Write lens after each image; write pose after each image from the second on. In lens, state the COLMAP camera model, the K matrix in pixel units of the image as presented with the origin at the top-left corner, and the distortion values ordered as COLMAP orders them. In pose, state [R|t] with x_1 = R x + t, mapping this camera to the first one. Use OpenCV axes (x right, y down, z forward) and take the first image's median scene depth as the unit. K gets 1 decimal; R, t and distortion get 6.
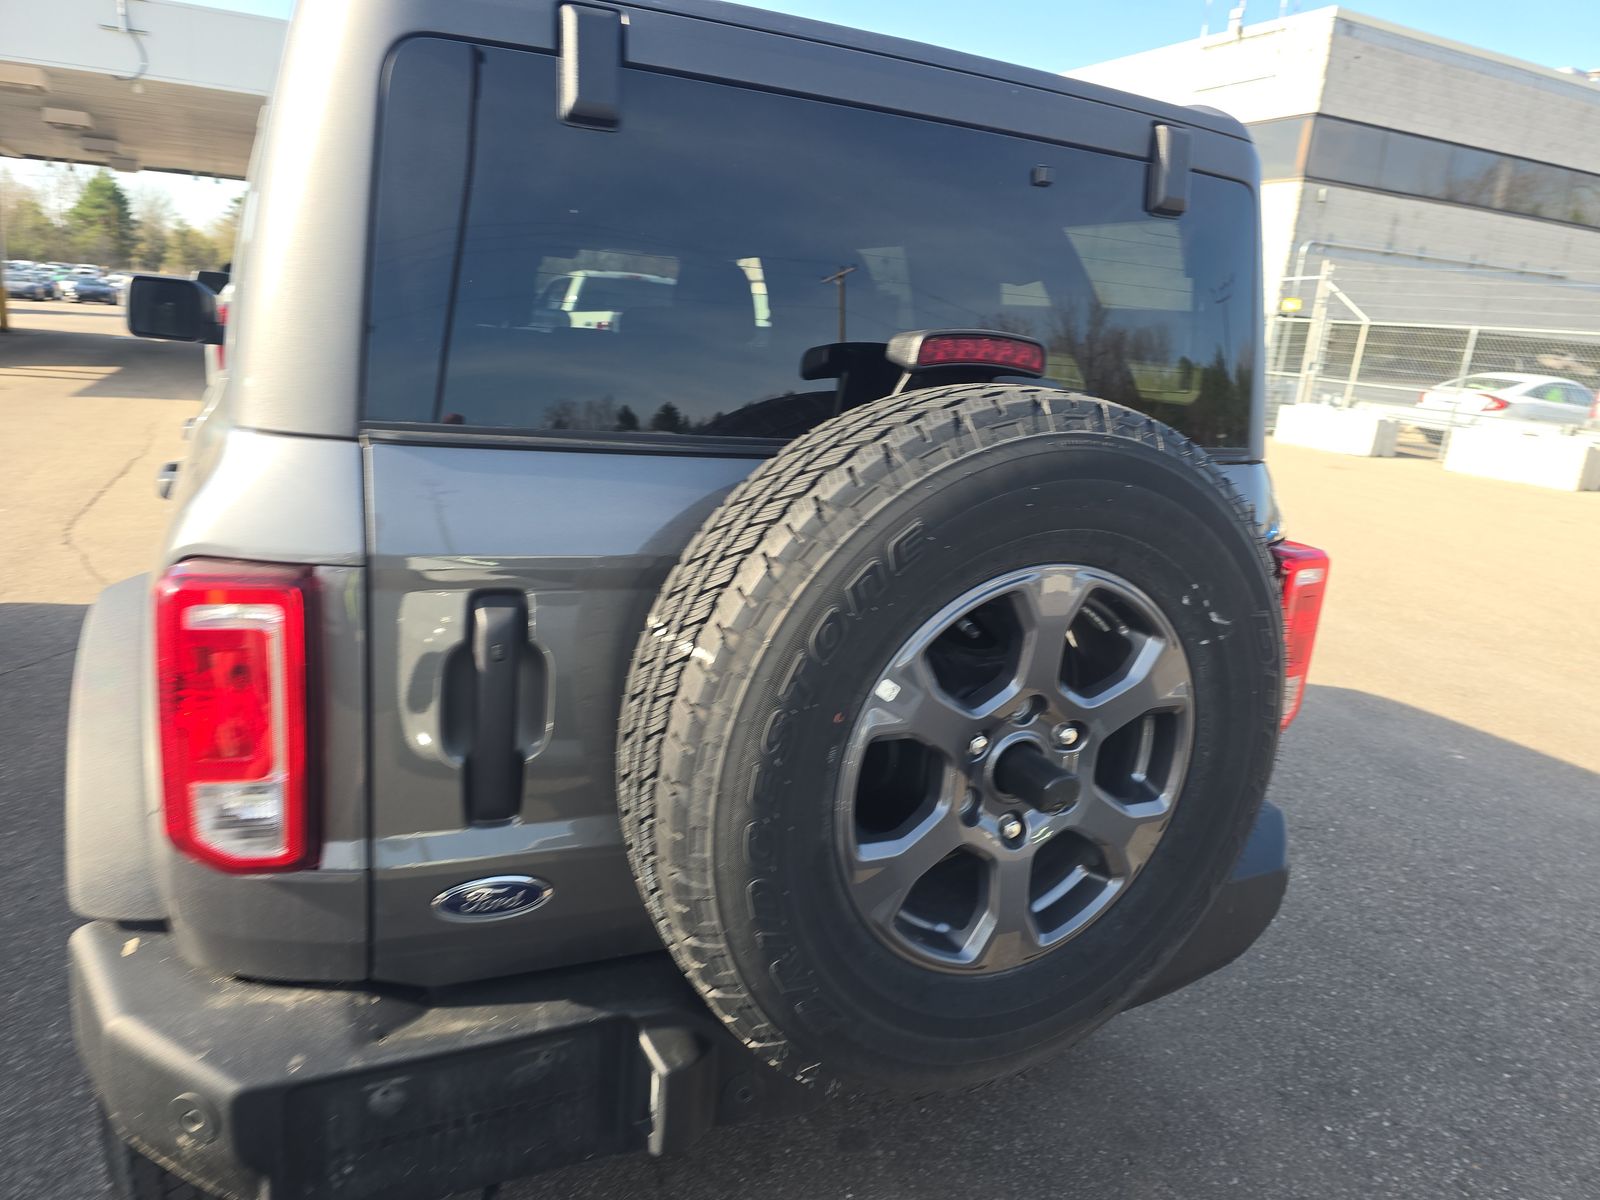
lens RADIAL K [[984.6, 0, 800.0], [0, 984.6, 600.0], [0, 0, 1]] dist [-0.000735, -0.026345]
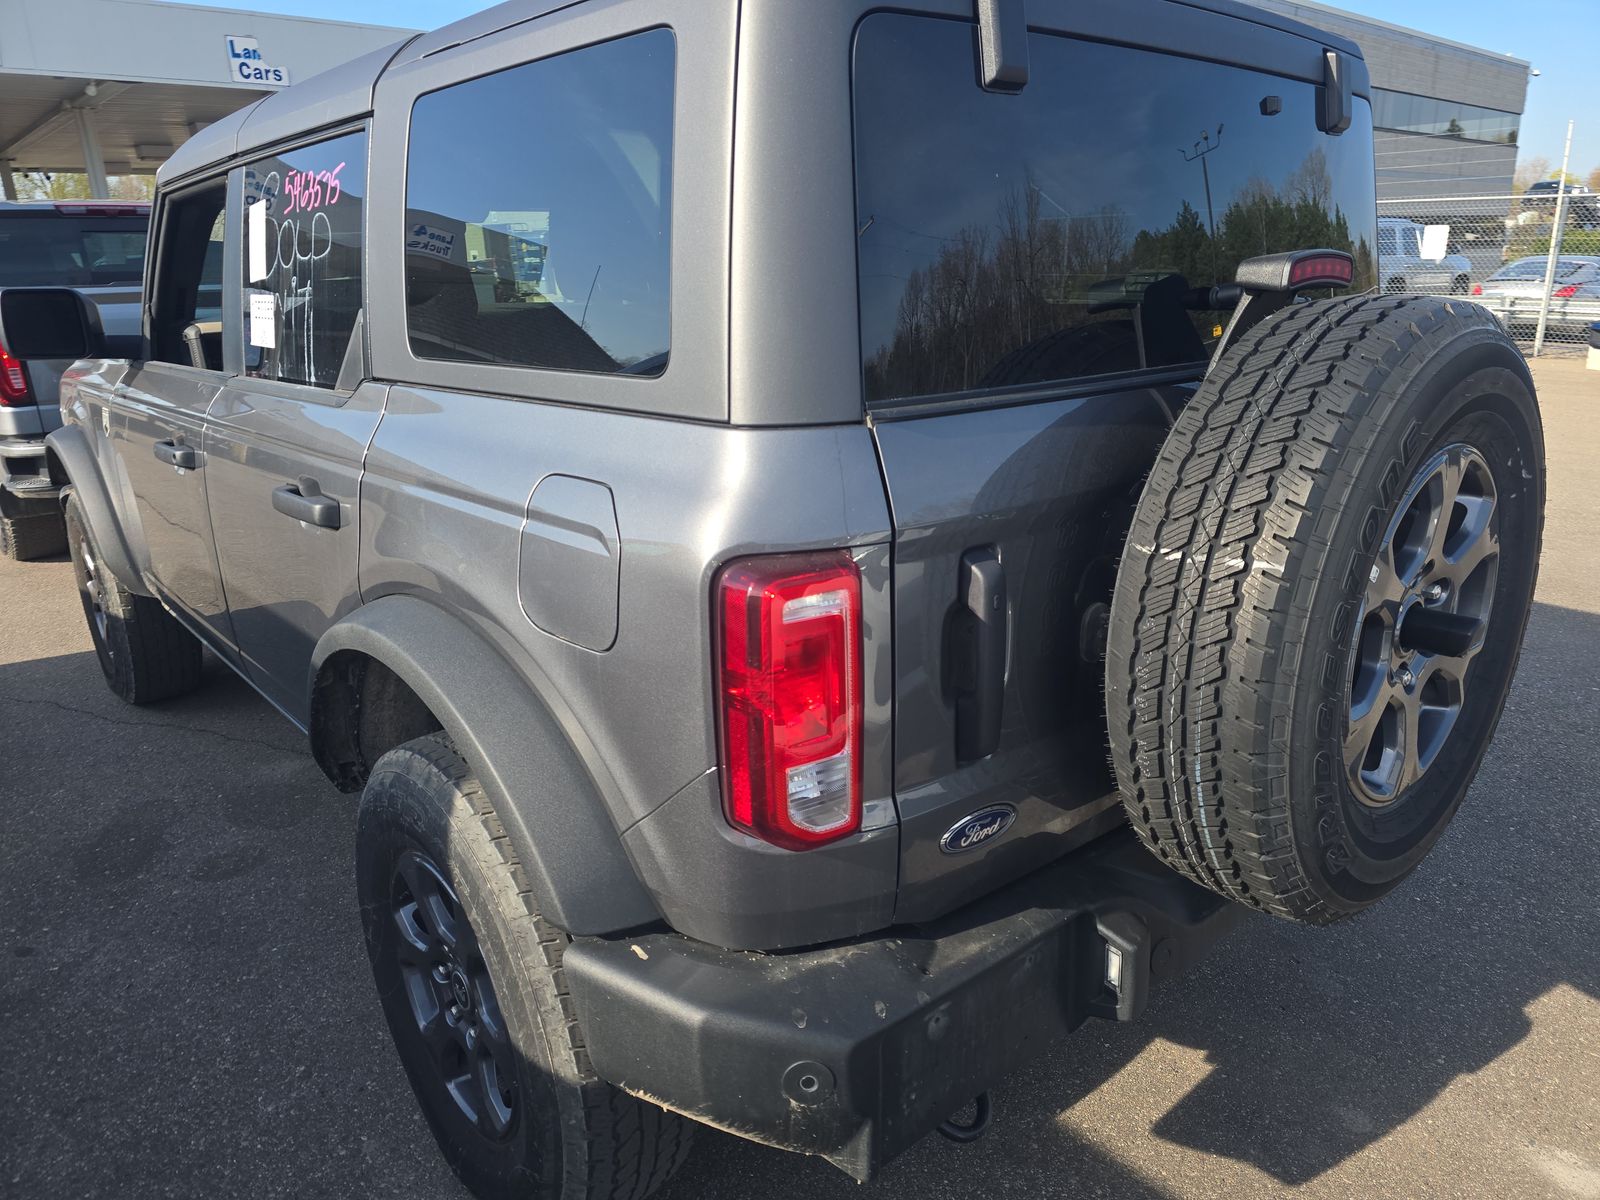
lens RADIAL K [[988.8, 0, 800.0], [0, 988.8, 600.0], [0, 0, 1]] dist [-0.000141, -0.031060]
pose [[0.975441, -0.170941, 0.138903, -0.676043], [0.160249, 0.983418, 0.084903, -0.075581], [-0.151113, -0.060559, 0.986660, -0.031630]]
